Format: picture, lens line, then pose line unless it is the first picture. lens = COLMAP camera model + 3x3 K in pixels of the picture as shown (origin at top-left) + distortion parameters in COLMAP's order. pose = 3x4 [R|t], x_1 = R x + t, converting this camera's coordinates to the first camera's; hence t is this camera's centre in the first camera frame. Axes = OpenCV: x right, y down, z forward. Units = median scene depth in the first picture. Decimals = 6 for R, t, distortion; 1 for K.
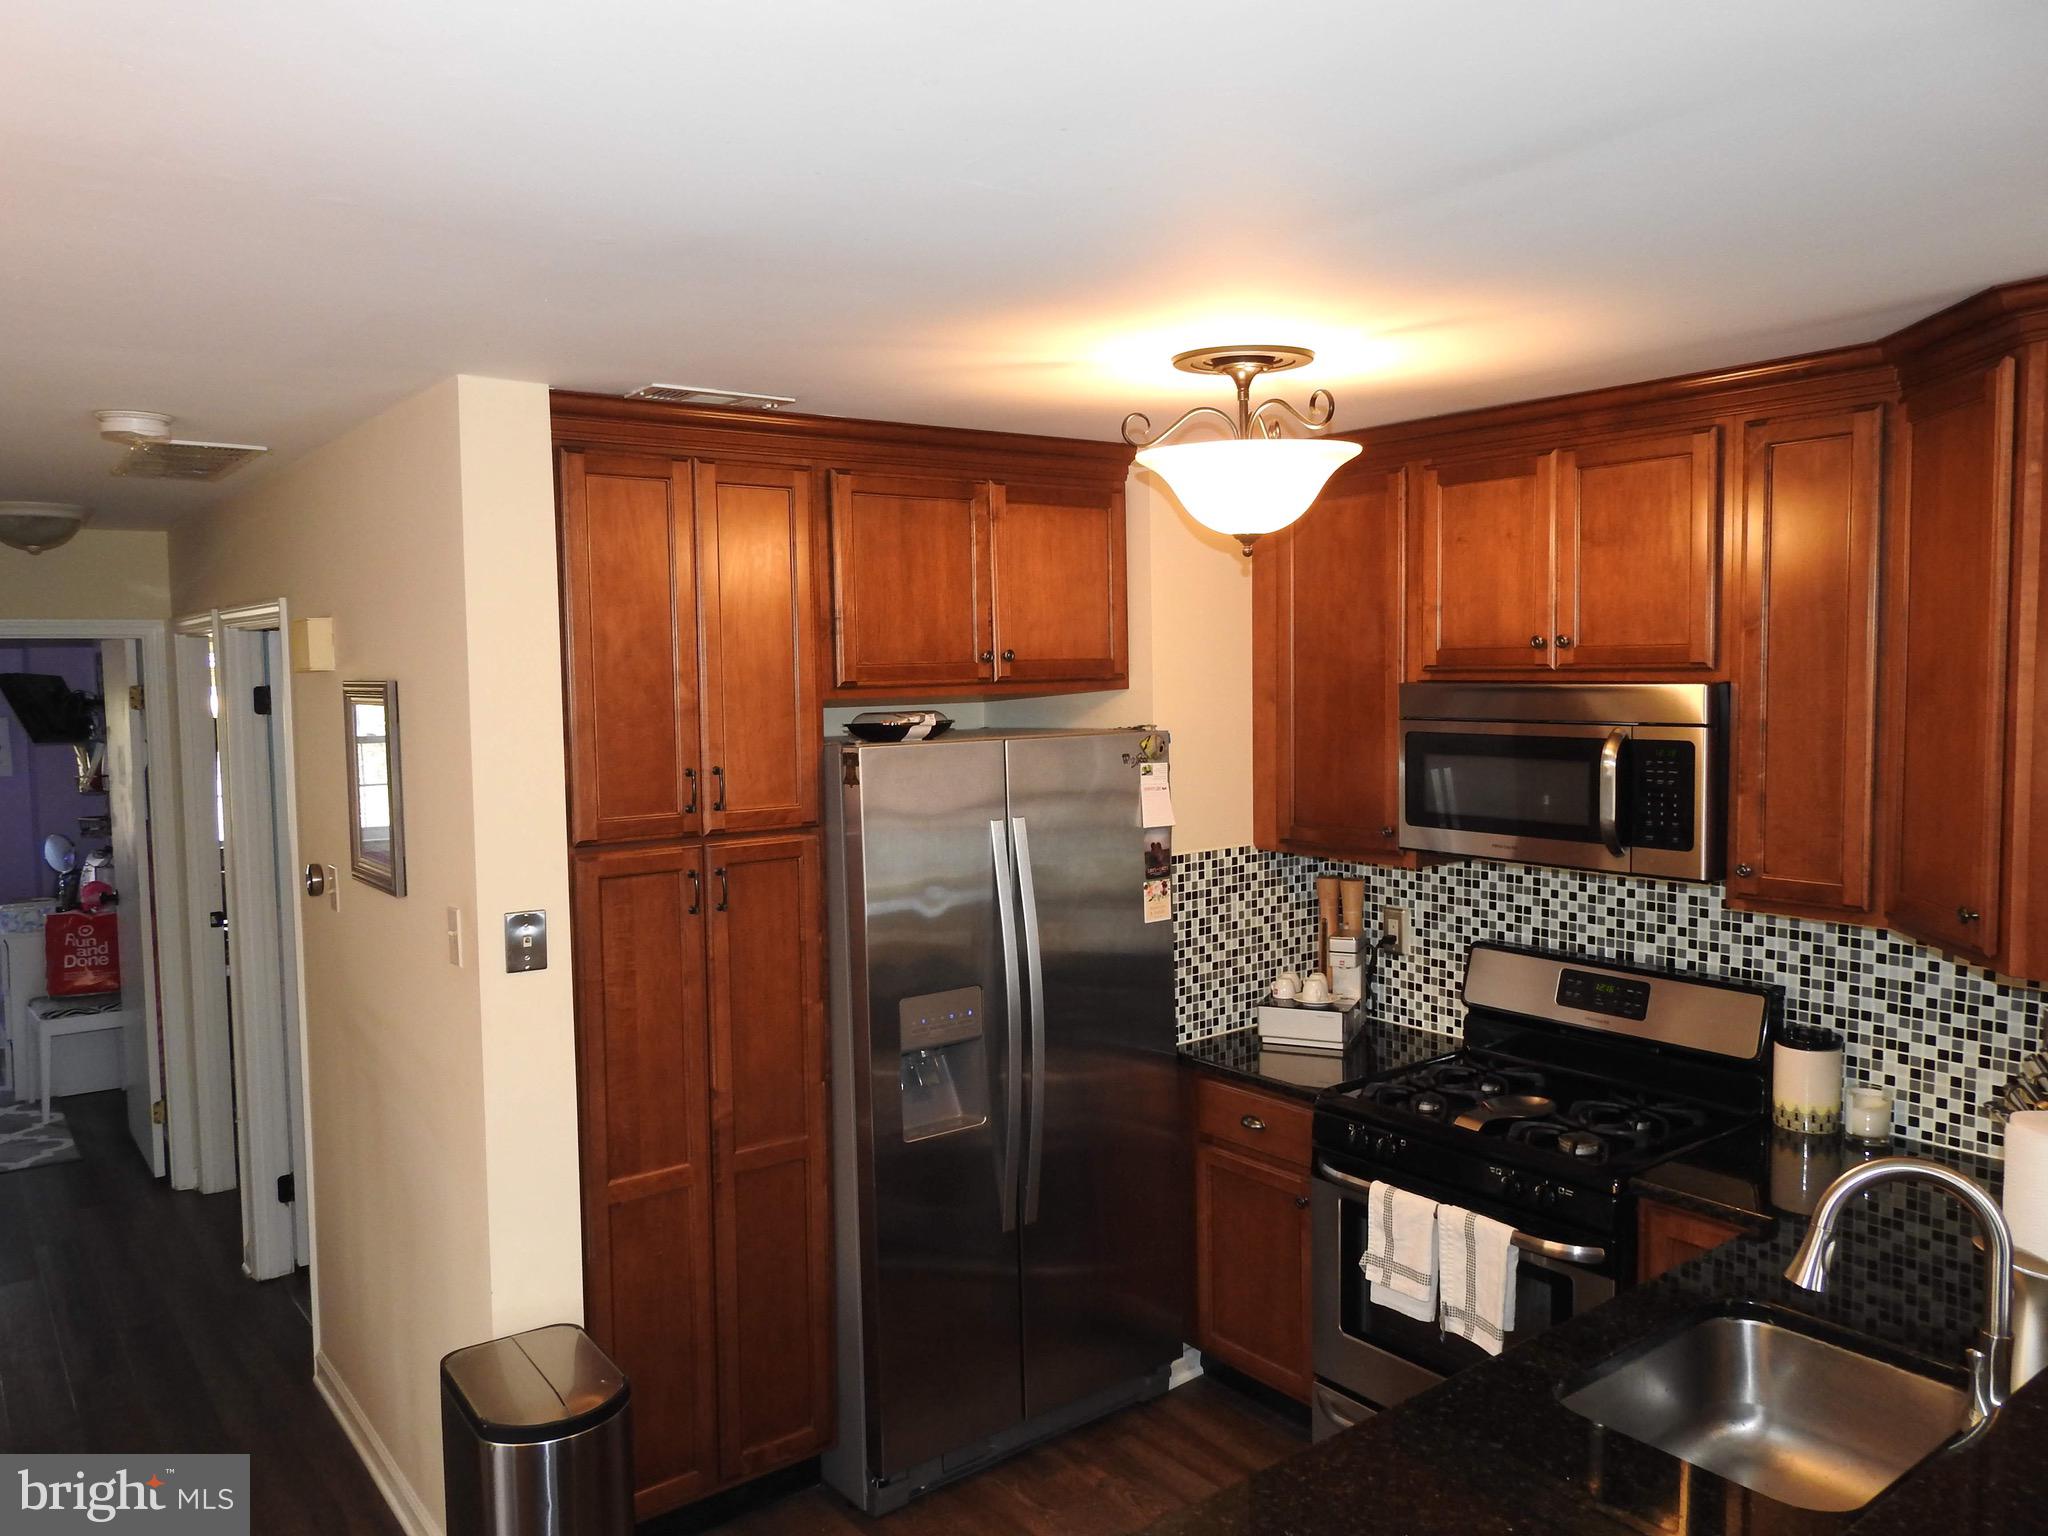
lens RADIAL K [[1479.2, 0, 1024.0], [0, 1479.2, 768.0], [0, 0, 1]] dist [-0.001085, 0.003433]
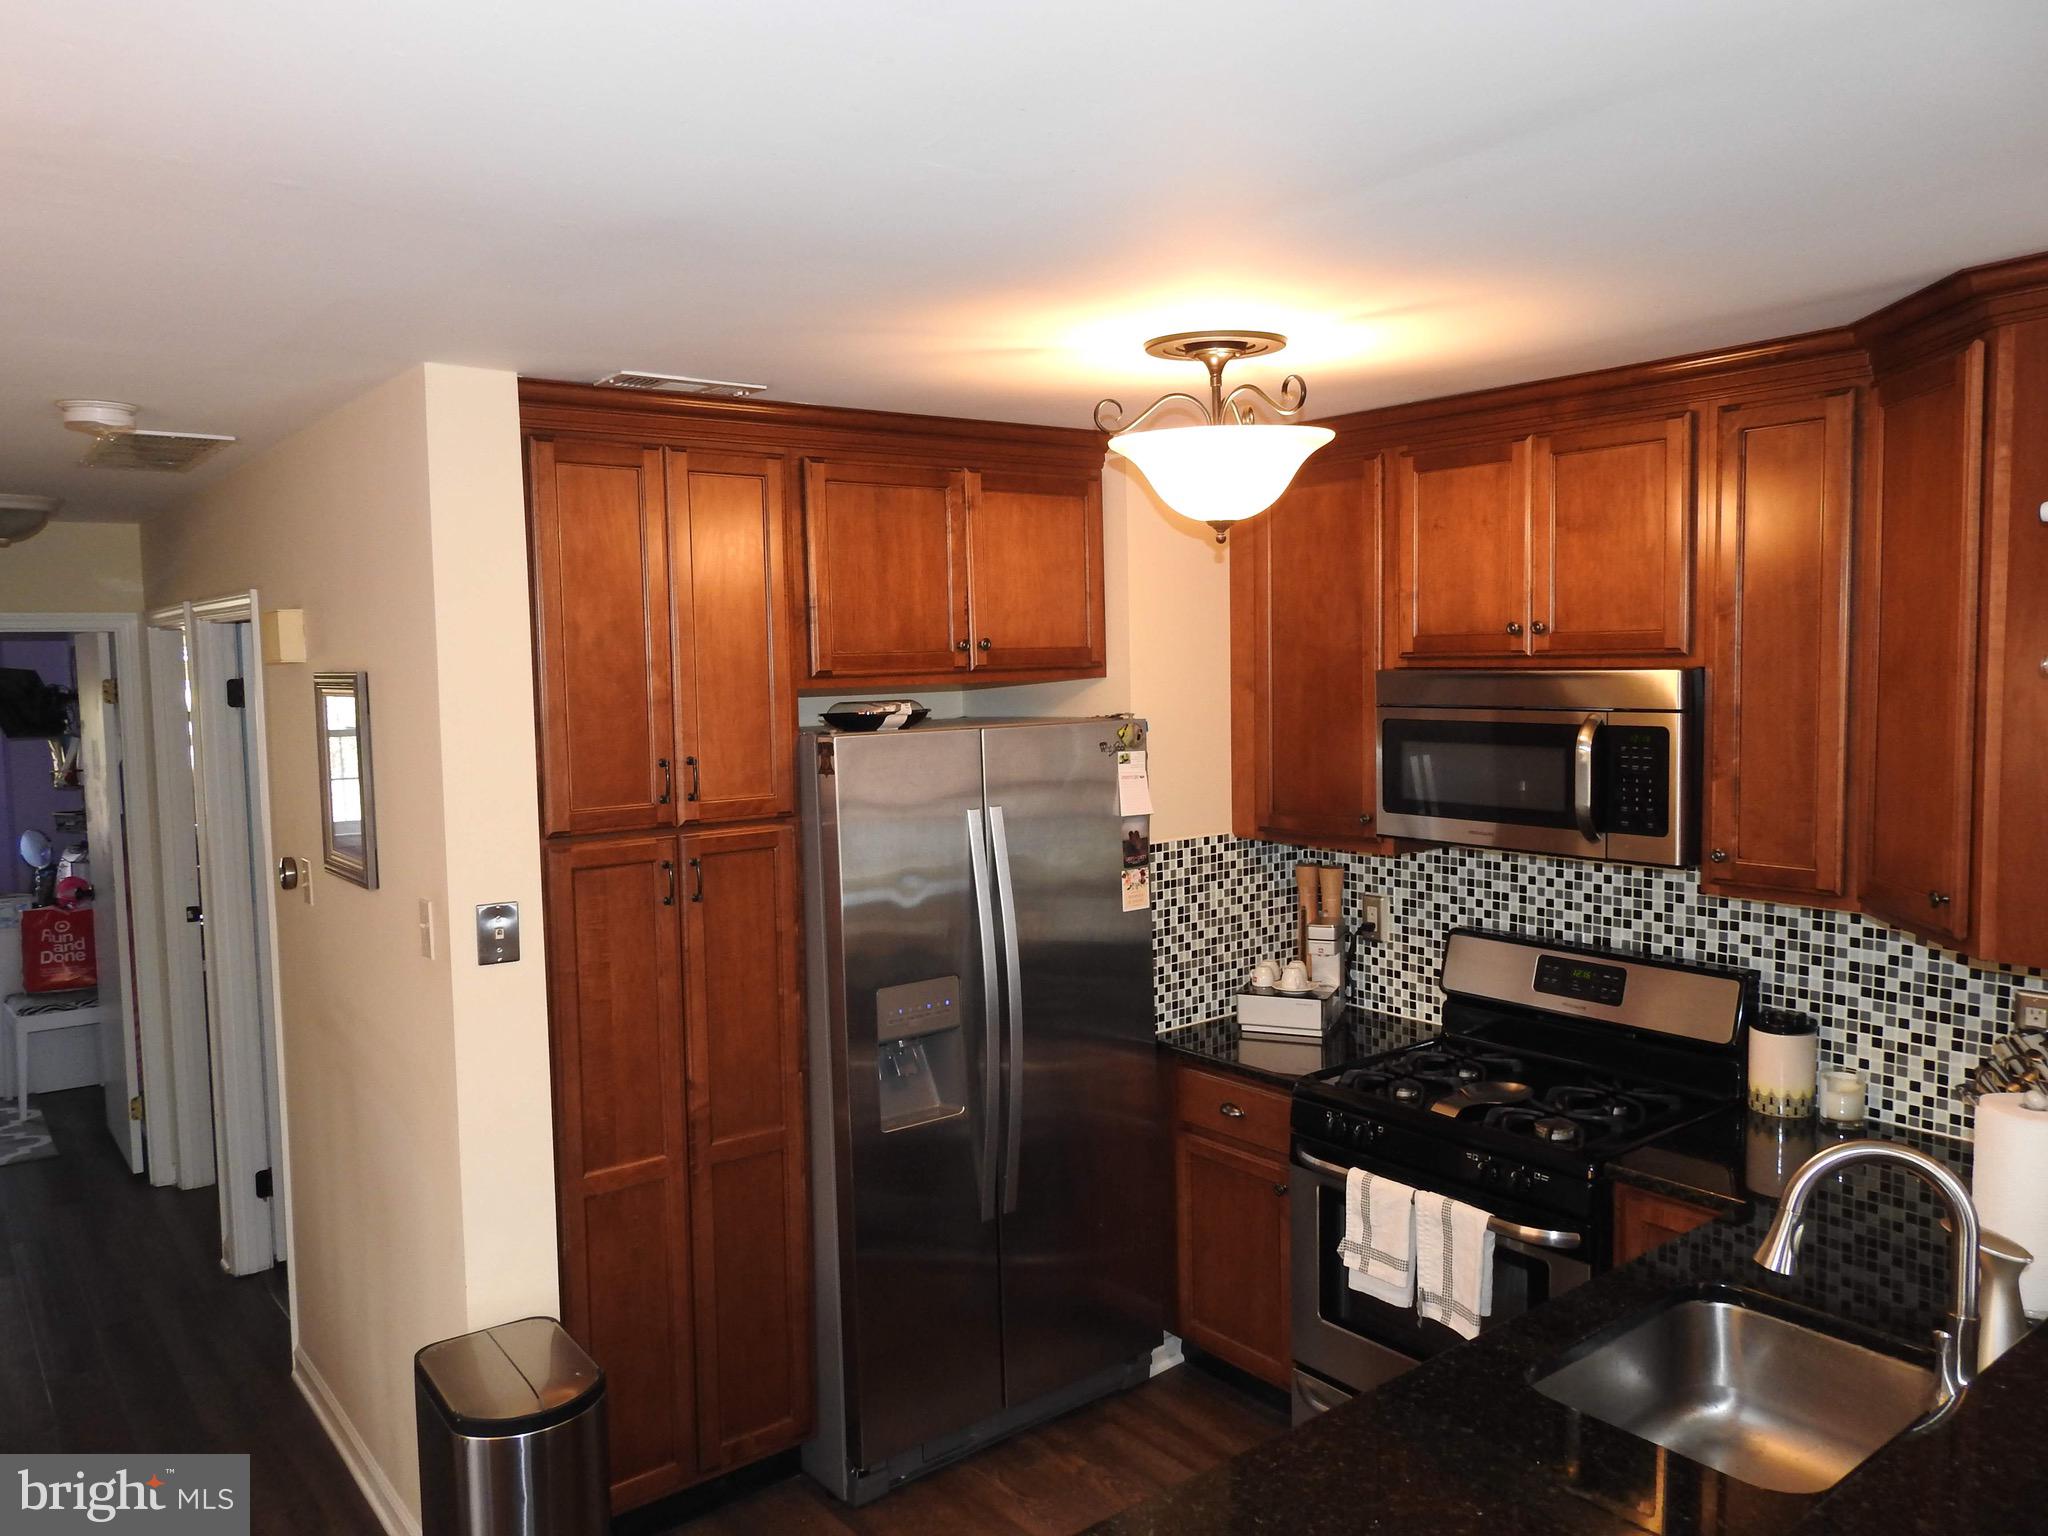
lens RADIAL K [[1479.2, 0, 1024.0], [0, 1479.2, 768.0], [0, 0, 1]] dist [-0.001085, 0.003433]
pose [[0.999948, -0.004960, 0.008953, 0.007250], [0.004903, 0.999967, 0.006408, 0.001195], [-0.008985, -0.006364, 0.999939, 0.002902]]
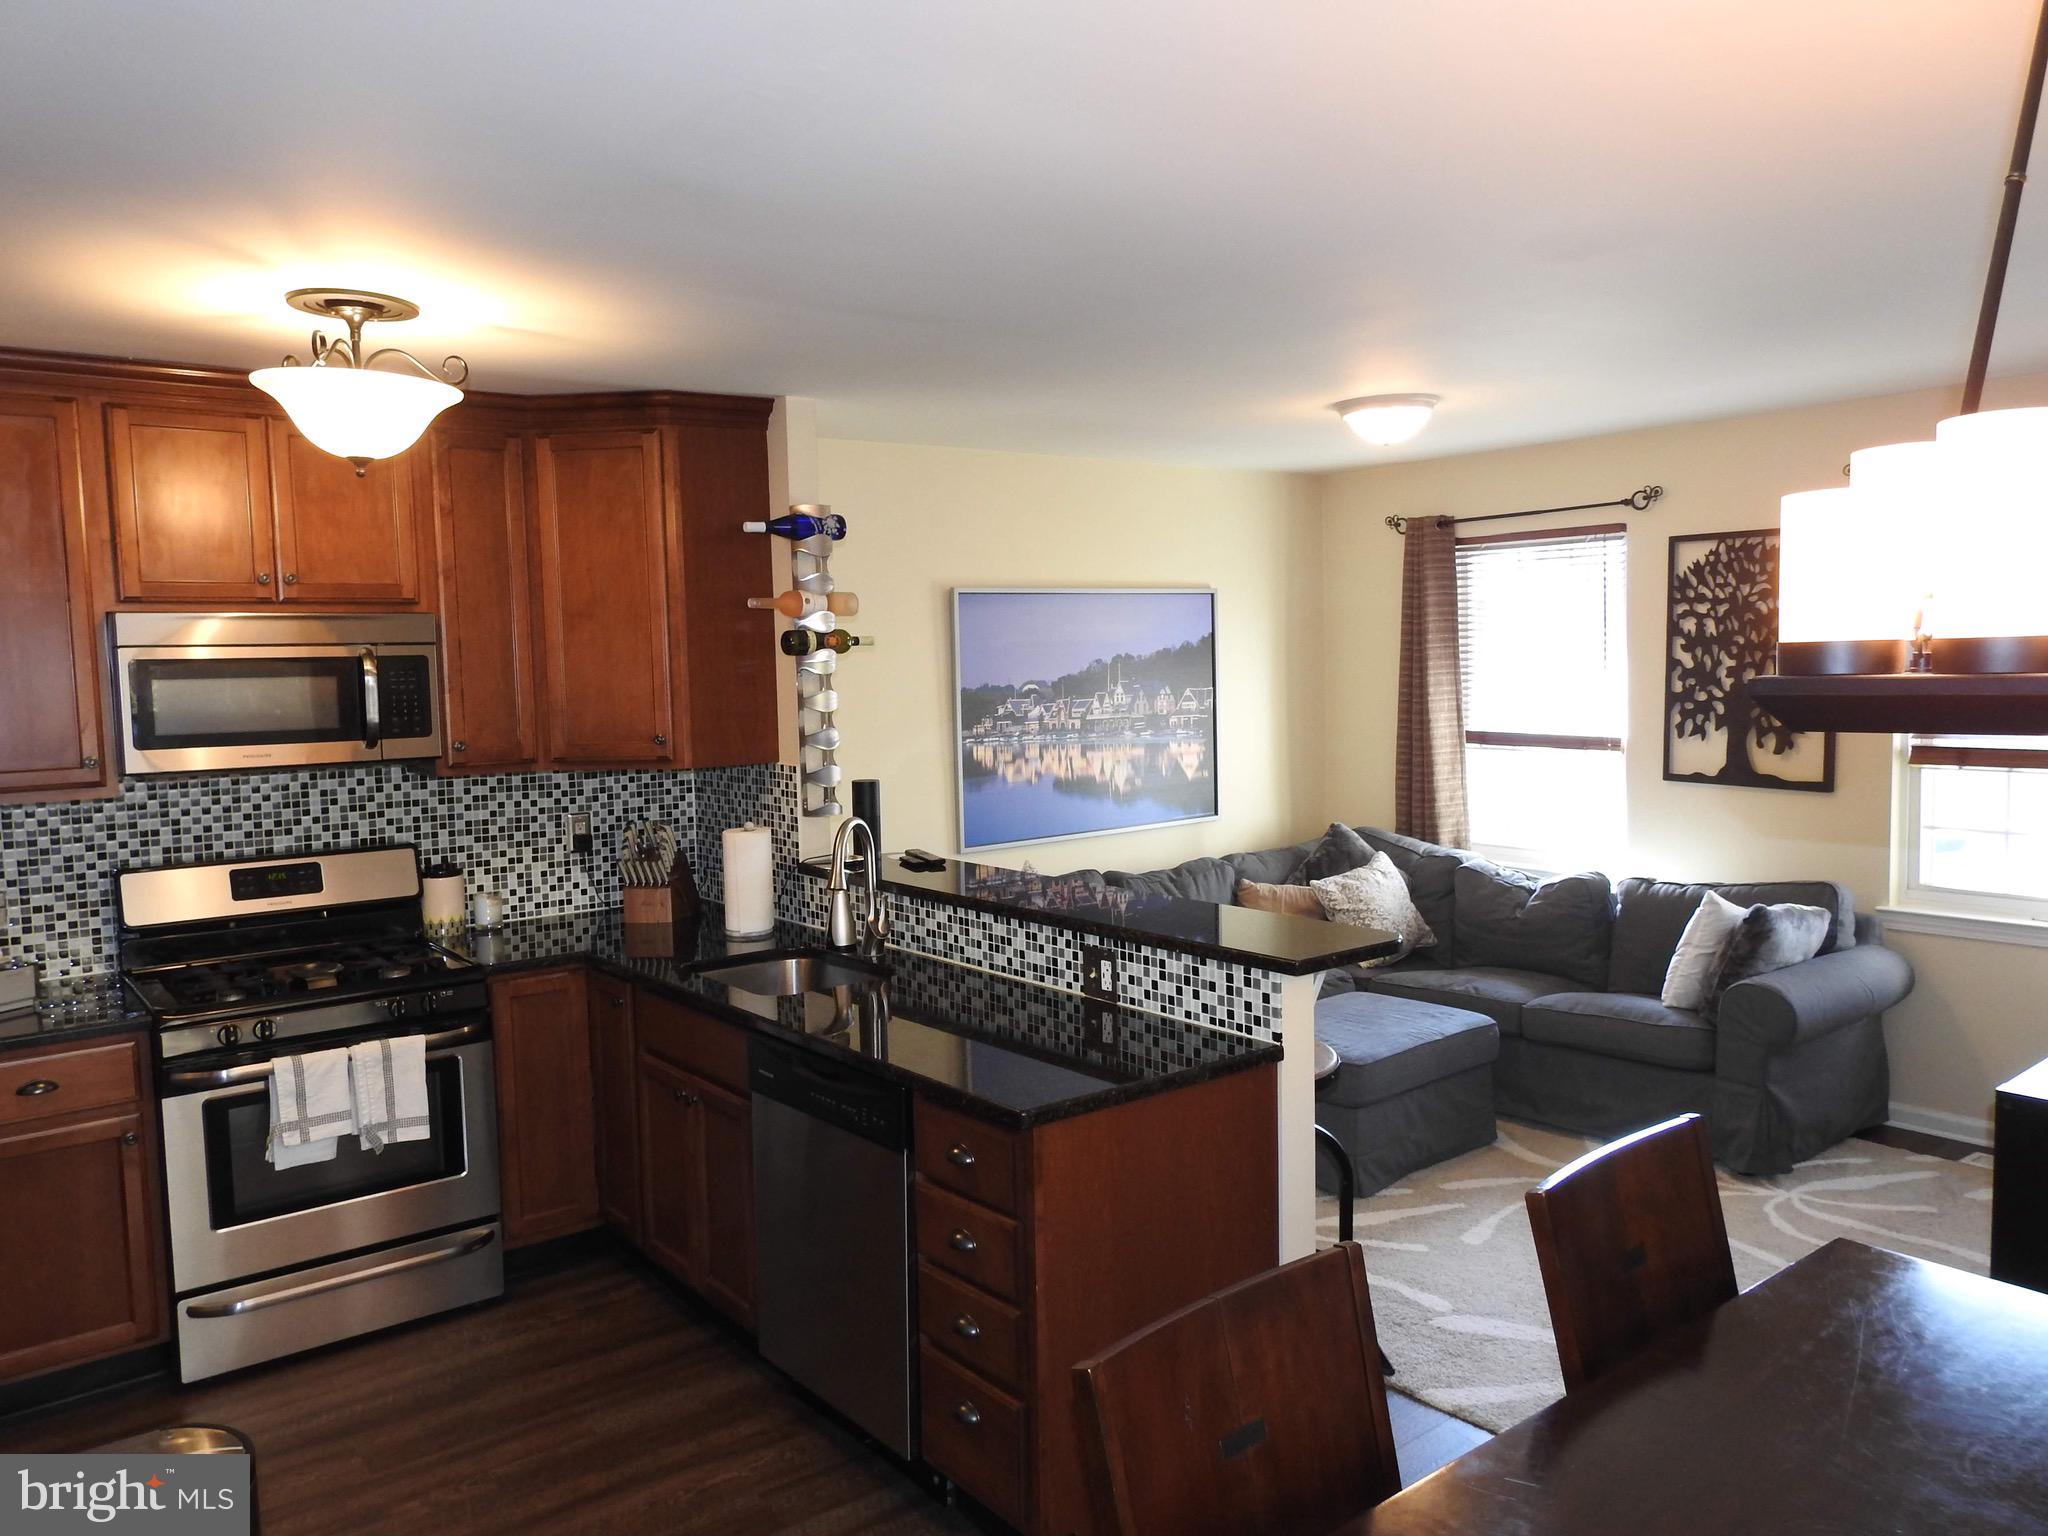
lens RADIAL K [[1479.2, 0, 1024.0], [0, 1479.2, 768.0], [0, 0, 1]] dist [-0.001085, 0.003433]
pose [[-0.010729, -0.057851, 0.998268, -0.851556], [0.093902, 0.993855, 0.058605, 0.052597], [-0.995524, 0.094368, -0.005230, 0.429961]]
